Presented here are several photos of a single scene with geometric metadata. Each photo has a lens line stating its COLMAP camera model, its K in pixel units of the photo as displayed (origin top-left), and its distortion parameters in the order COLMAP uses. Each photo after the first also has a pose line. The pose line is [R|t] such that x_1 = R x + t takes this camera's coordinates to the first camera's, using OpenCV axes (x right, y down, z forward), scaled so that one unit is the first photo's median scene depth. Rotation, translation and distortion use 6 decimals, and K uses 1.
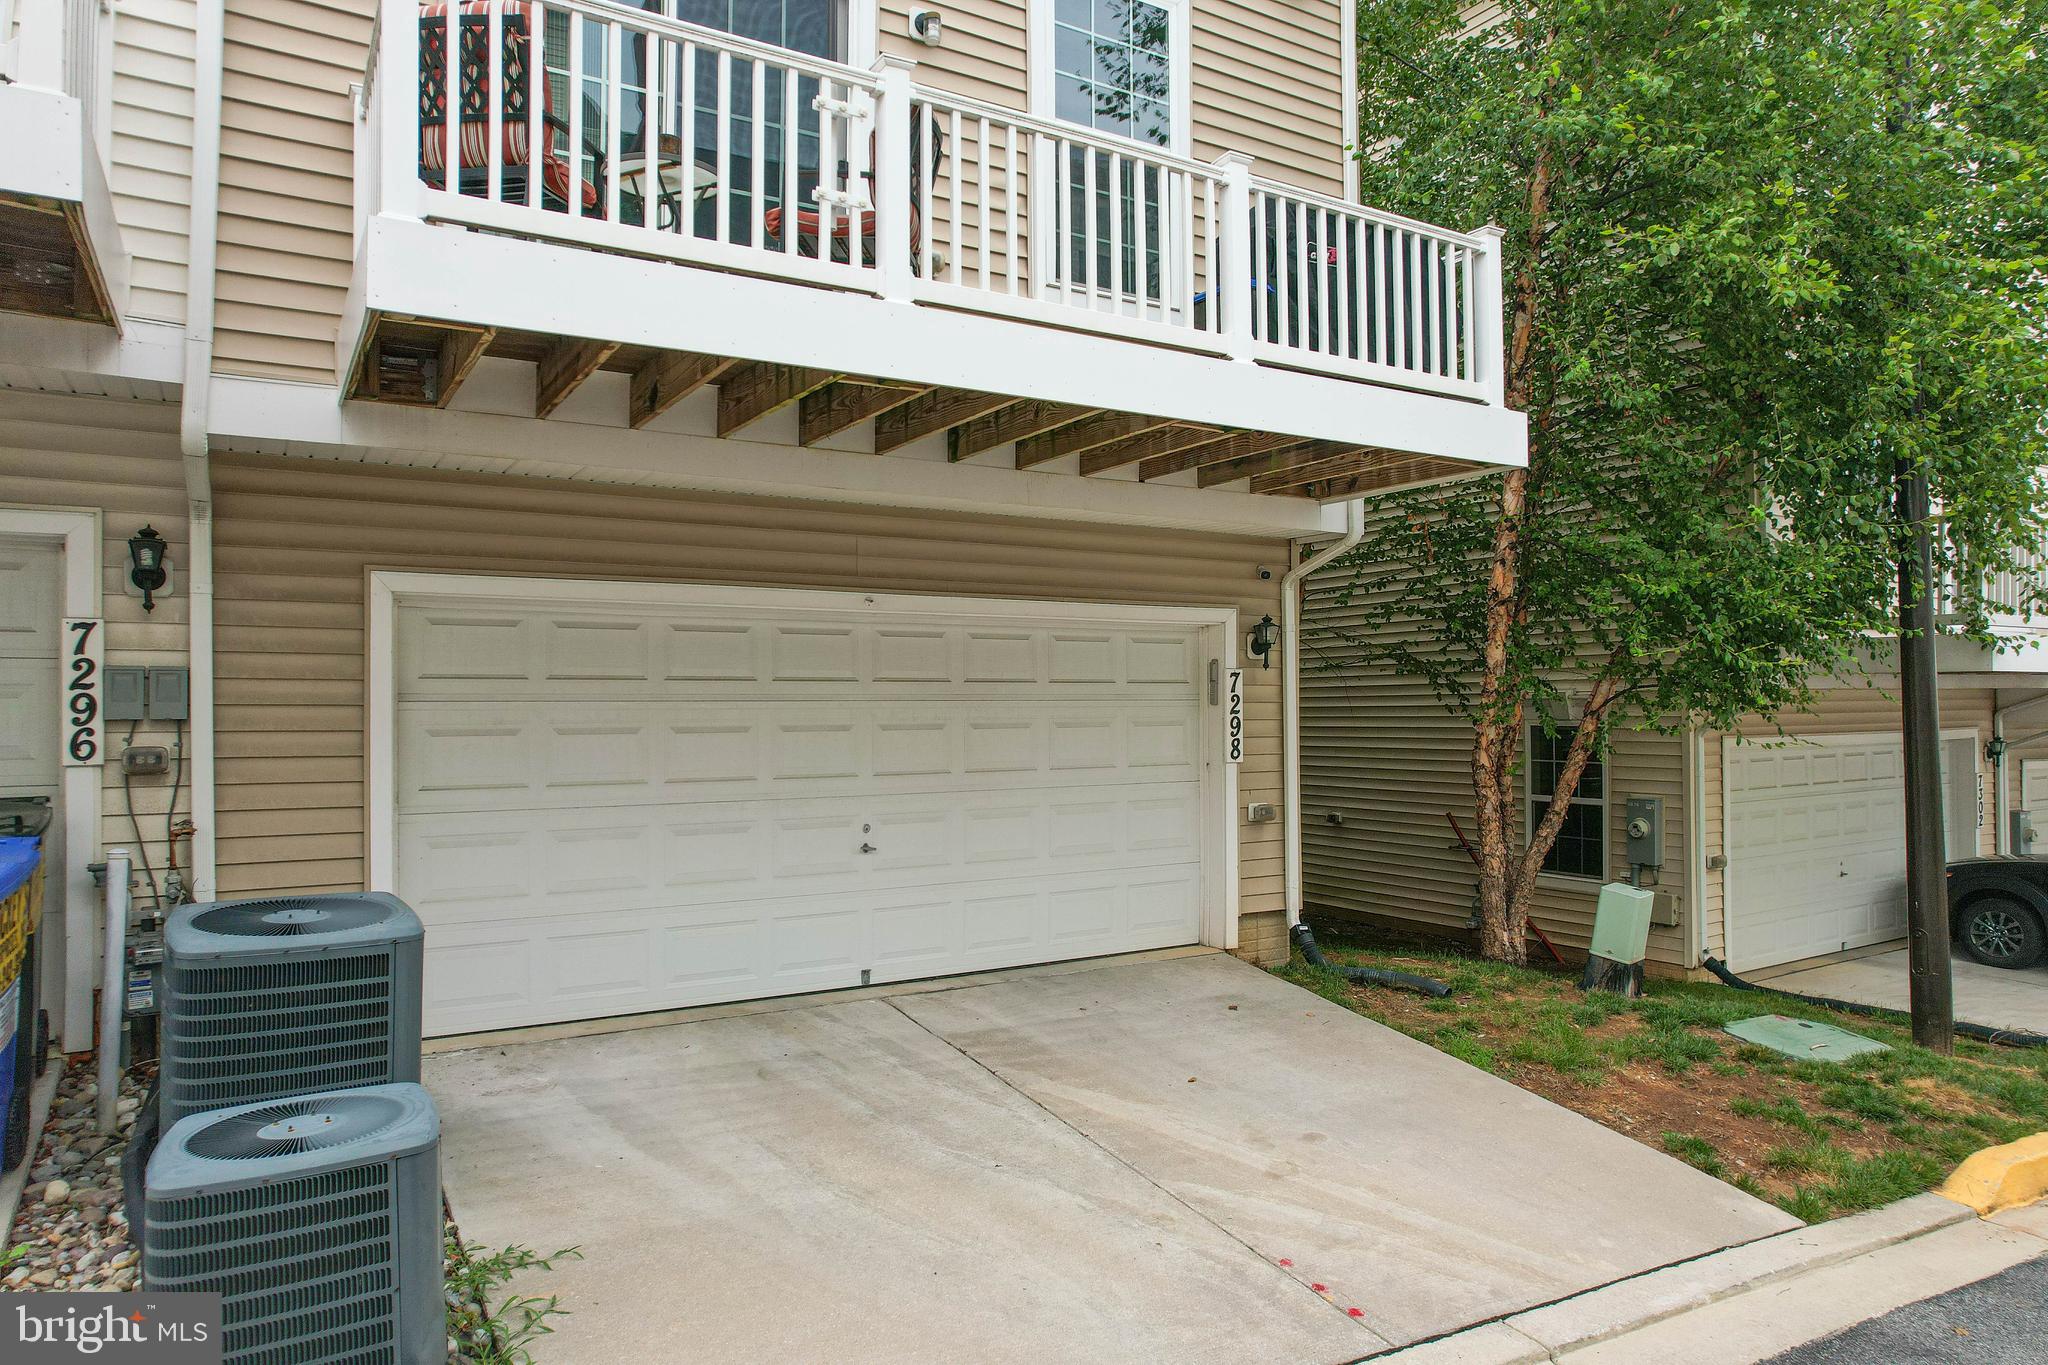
lens RADIAL K [[1300.9, 0, 1021.3], [0, 1300.9, 675.2], [0, 0, 1]] dist [-0.057253, 0.044660]
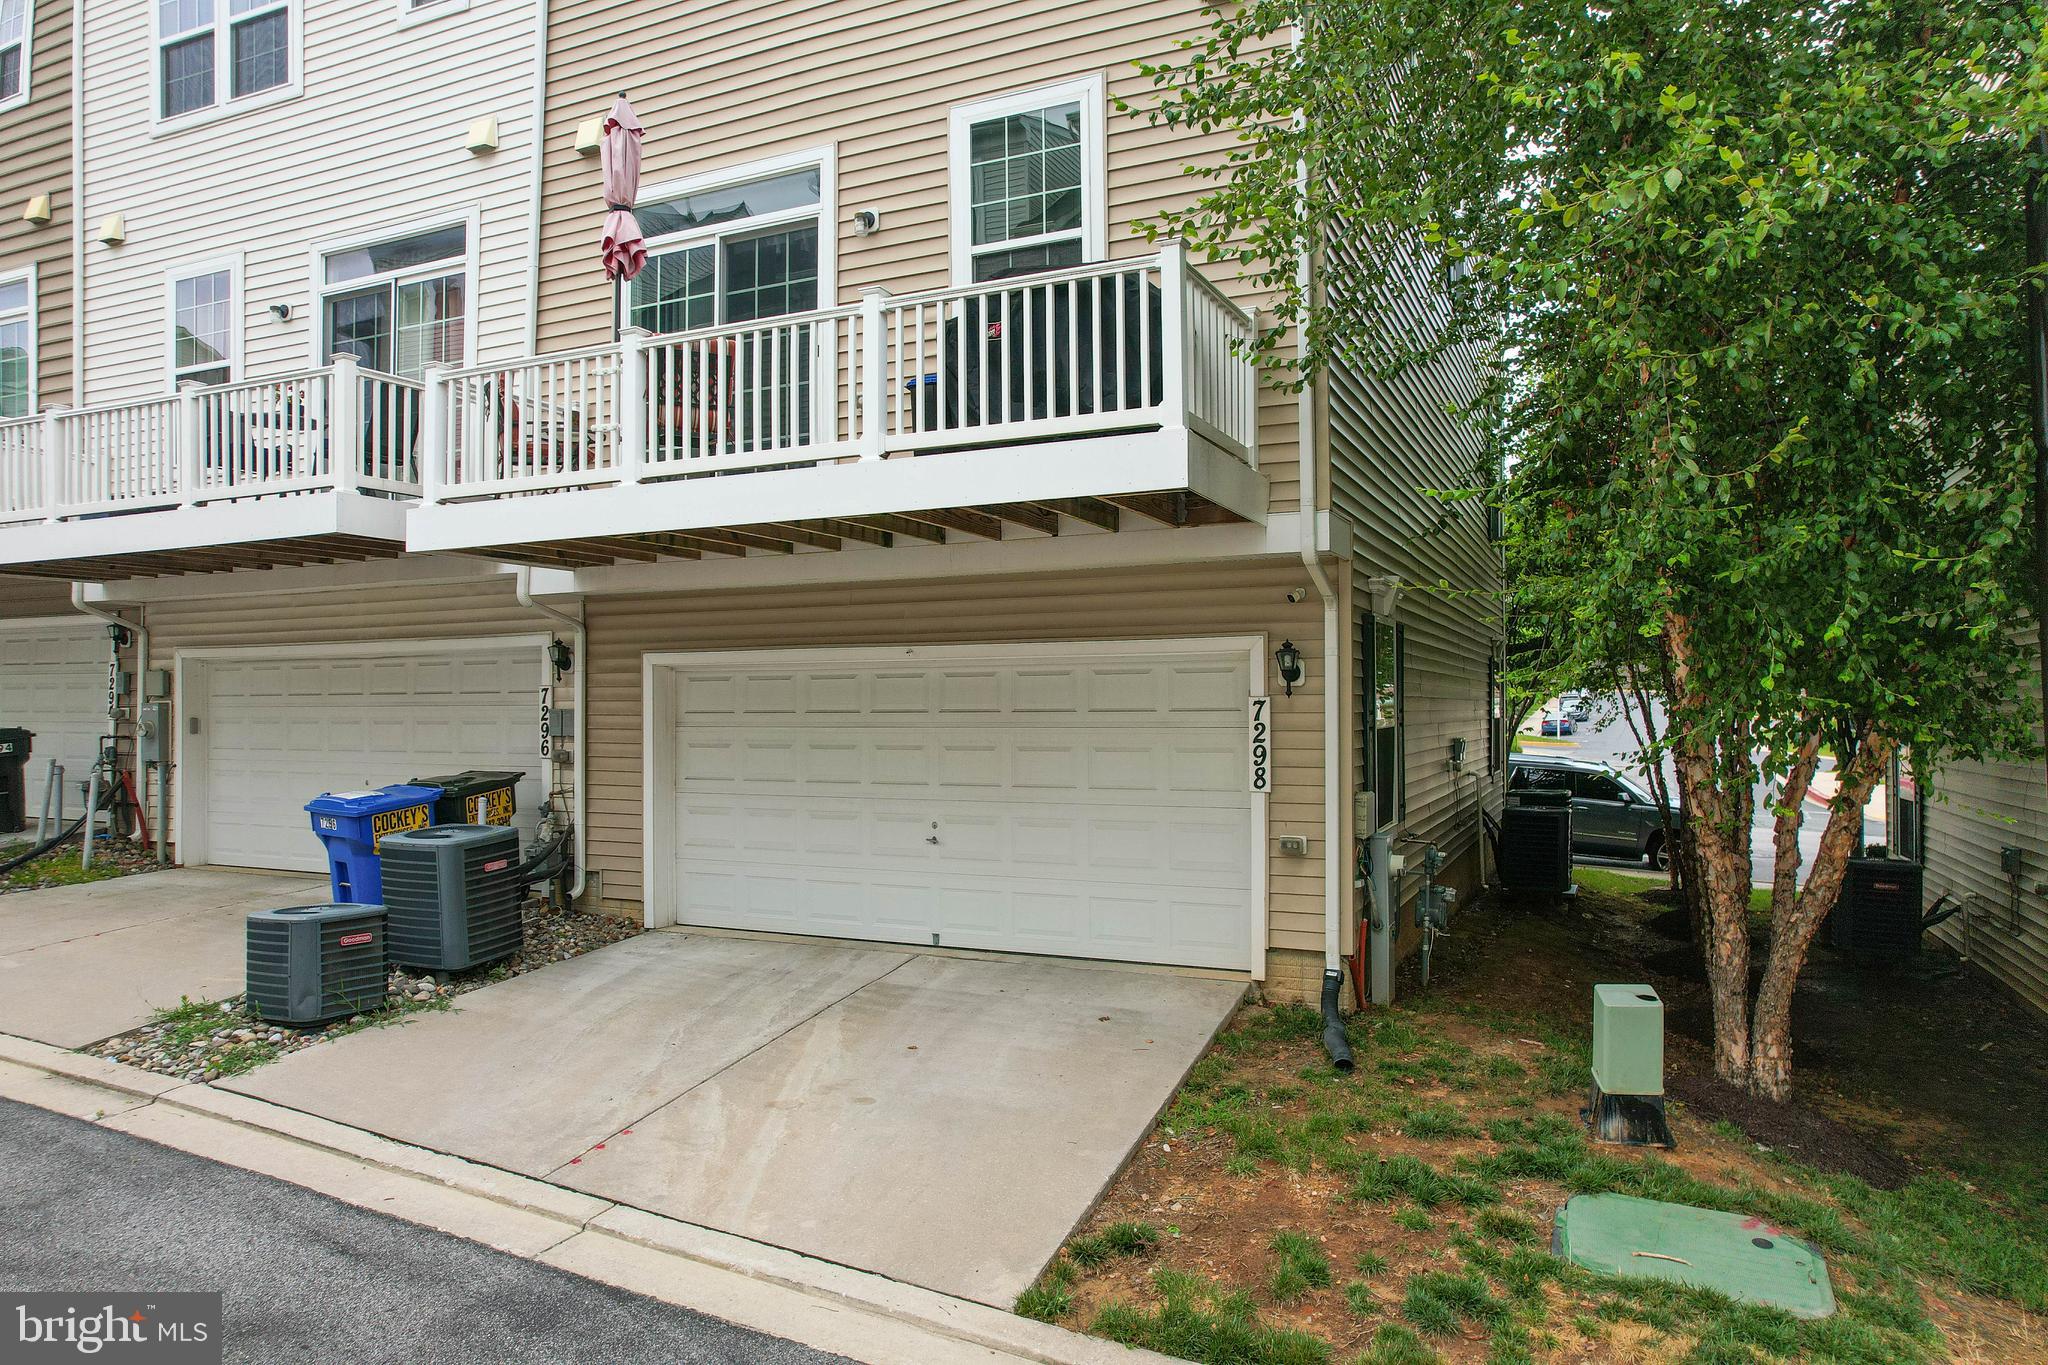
lens RADIAL K [[1300.9, 0, 1033.8], [0, 1300.9, 678.8], [0, 0, 1]] dist [-0.057253, 0.044660]
pose [[0.557151, -0.015335, -0.830269, 1.246318], [0.022709, 0.999737, -0.003227, -0.027252], [0.830100, -0.017057, 0.557353, 0.436493]]
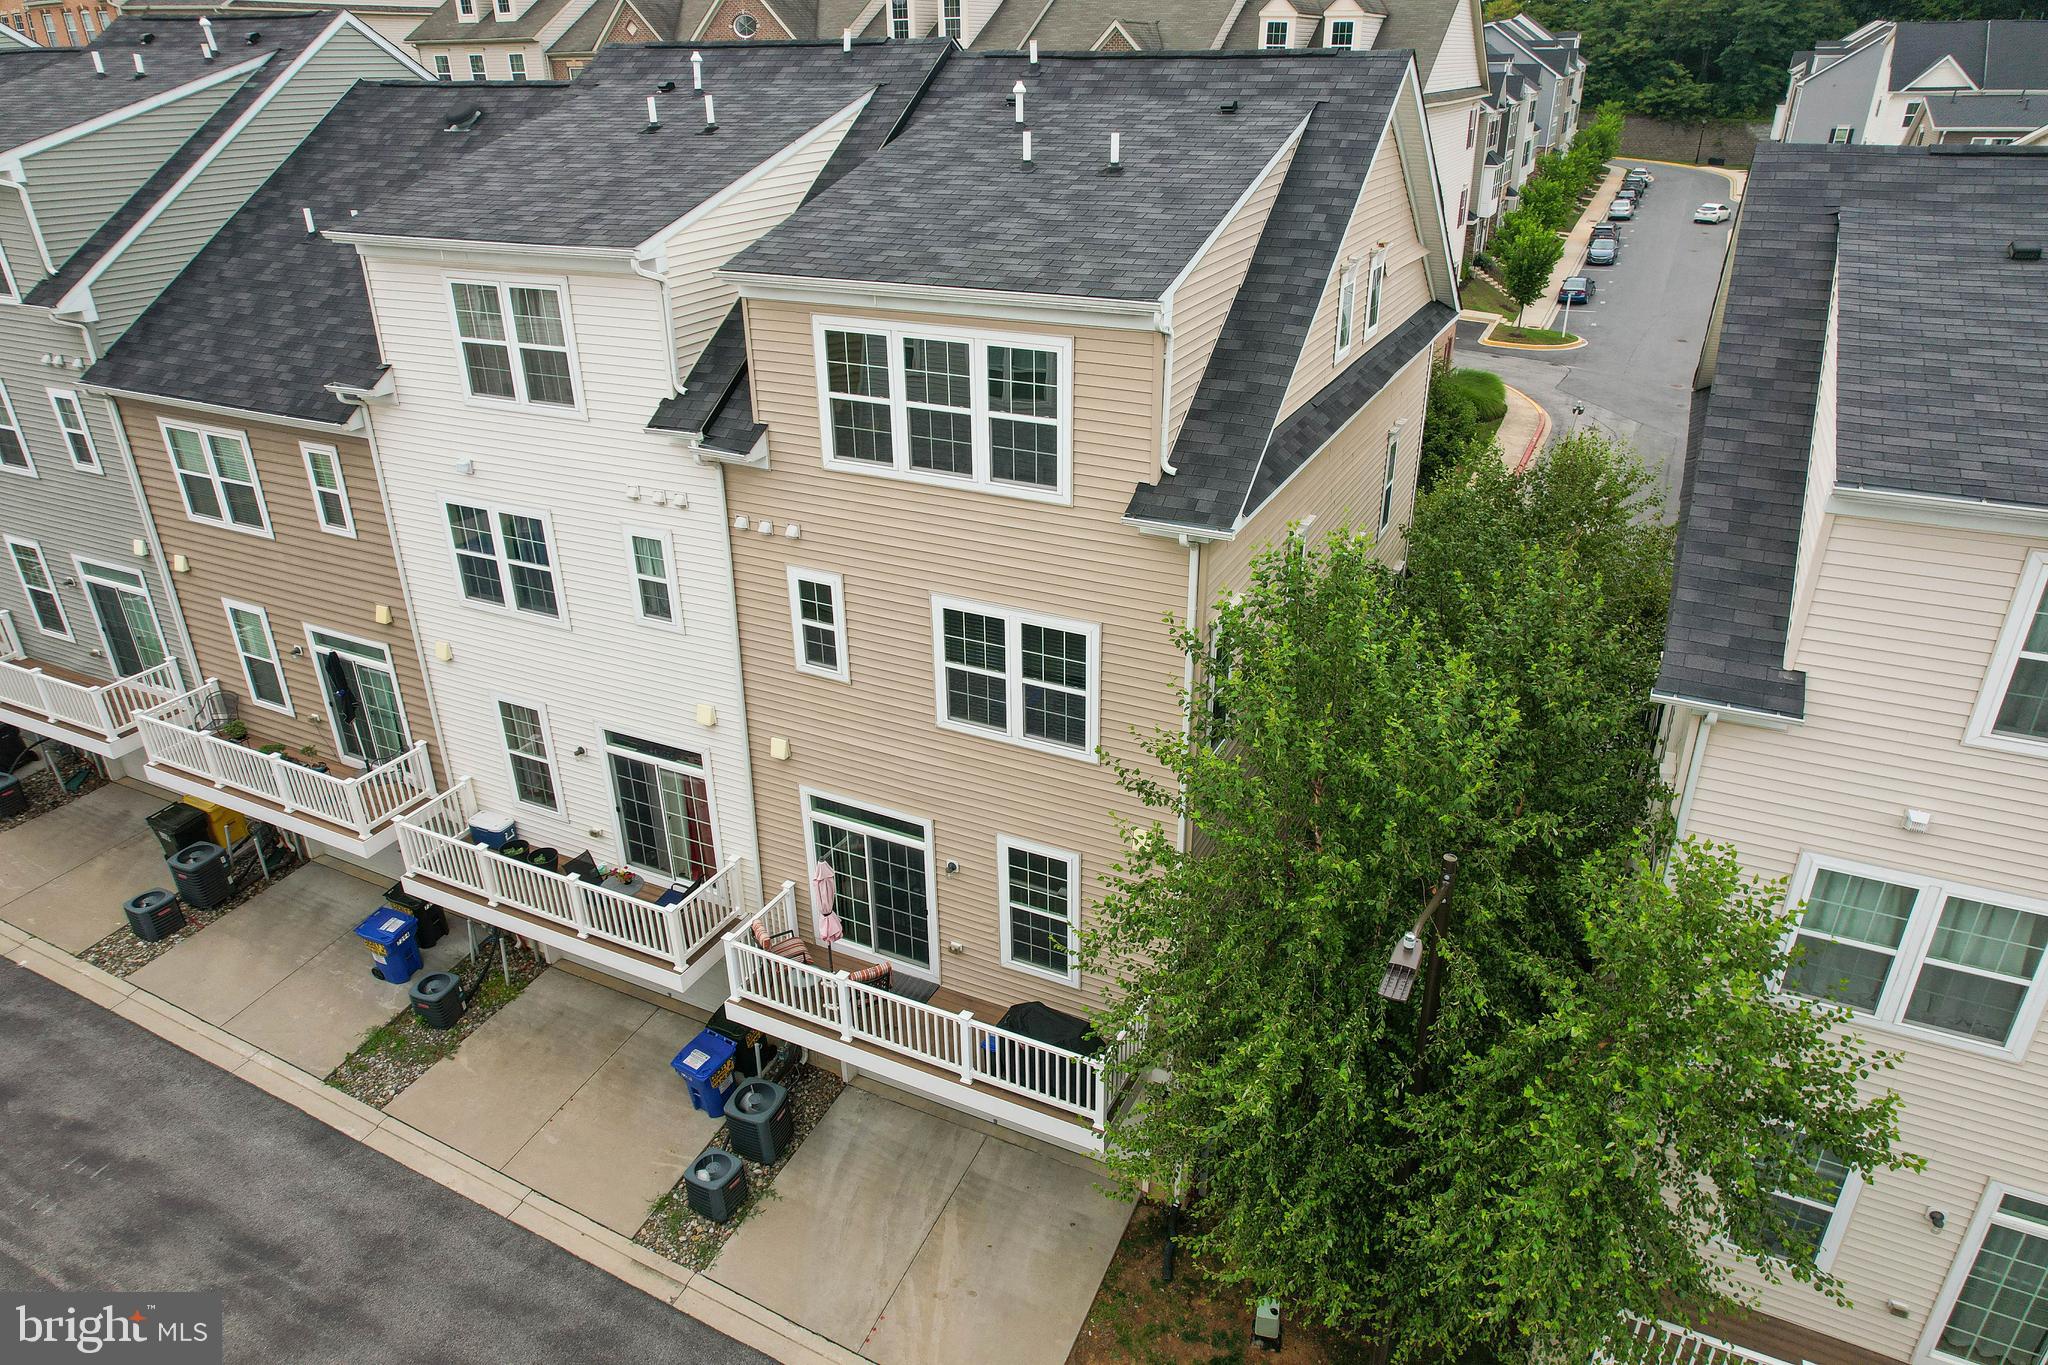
lens RADIAL K [[1300.9, 0, 1029.5], [0, 1300.9, 685.2], [0, 0, 1]] dist [-0.057253, 0.044660]
pose [[0.535180, 0.370176, -0.759311, 1.929812], [0.027523, 0.890752, 0.453655, -2.130146], [0.844290, -0.263686, 0.466524, 0.080807]]
